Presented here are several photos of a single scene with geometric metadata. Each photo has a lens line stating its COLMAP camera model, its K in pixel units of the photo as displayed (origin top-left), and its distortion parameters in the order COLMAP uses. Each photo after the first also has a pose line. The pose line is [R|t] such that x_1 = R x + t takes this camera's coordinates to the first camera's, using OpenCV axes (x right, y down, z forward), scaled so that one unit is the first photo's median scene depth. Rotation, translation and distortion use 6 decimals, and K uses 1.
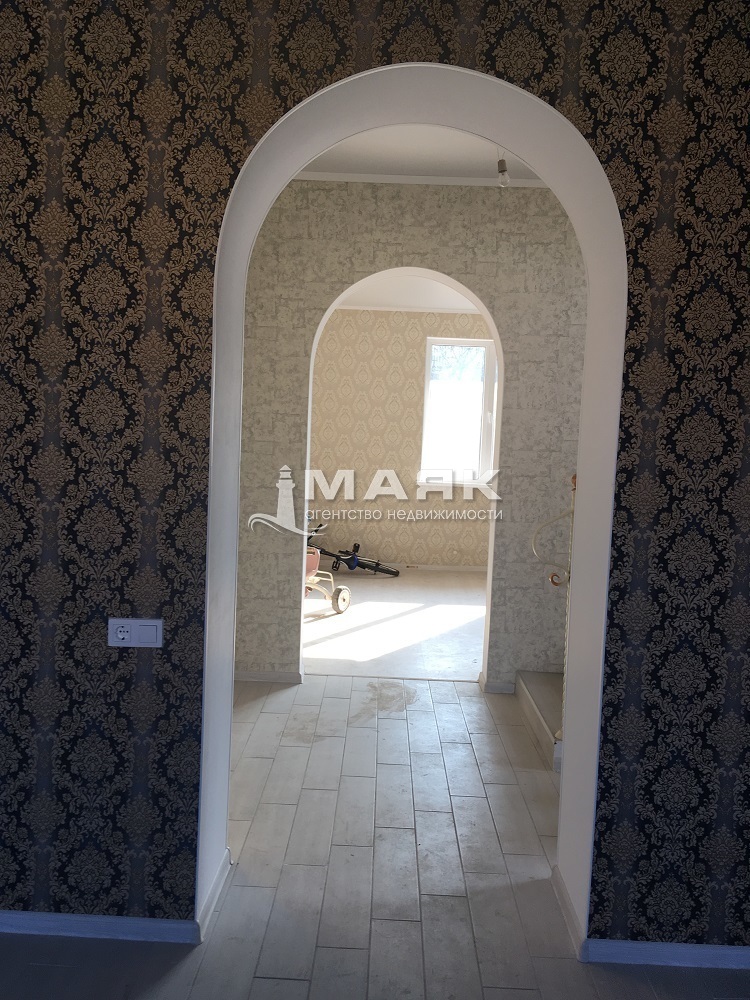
lens RADIAL K [[845.8, 0, 378.6], [0, 845.8, 503.6], [0, 0, 1]] dist [0.100915, -0.151005]
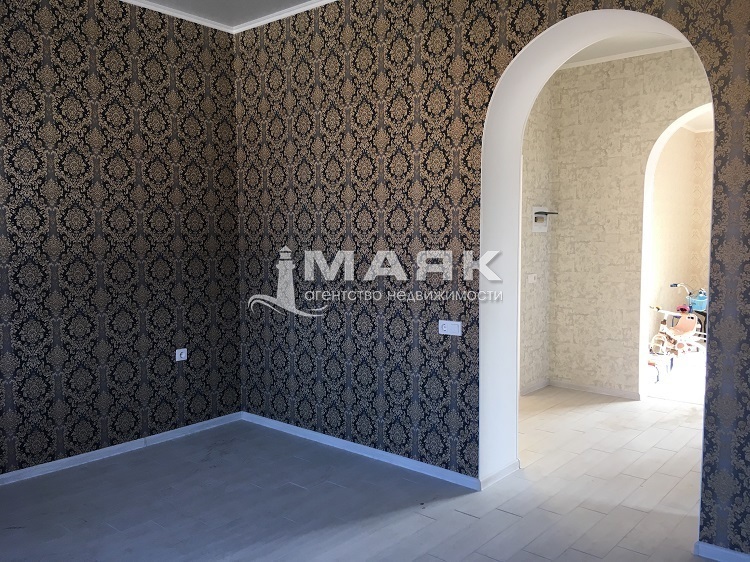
lens RADIAL K [[634.3, 0, 372.7], [0, 634.3, 282.9], [0, 0, 1]] dist [0.100915, -0.151005]
pose [[0.768024, 0.004723, -0.640403, 0.540065], [-0.015157, 0.999827, -0.010803, 0.063922], [0.640241, 0.018004, 0.767963, -0.278180]]
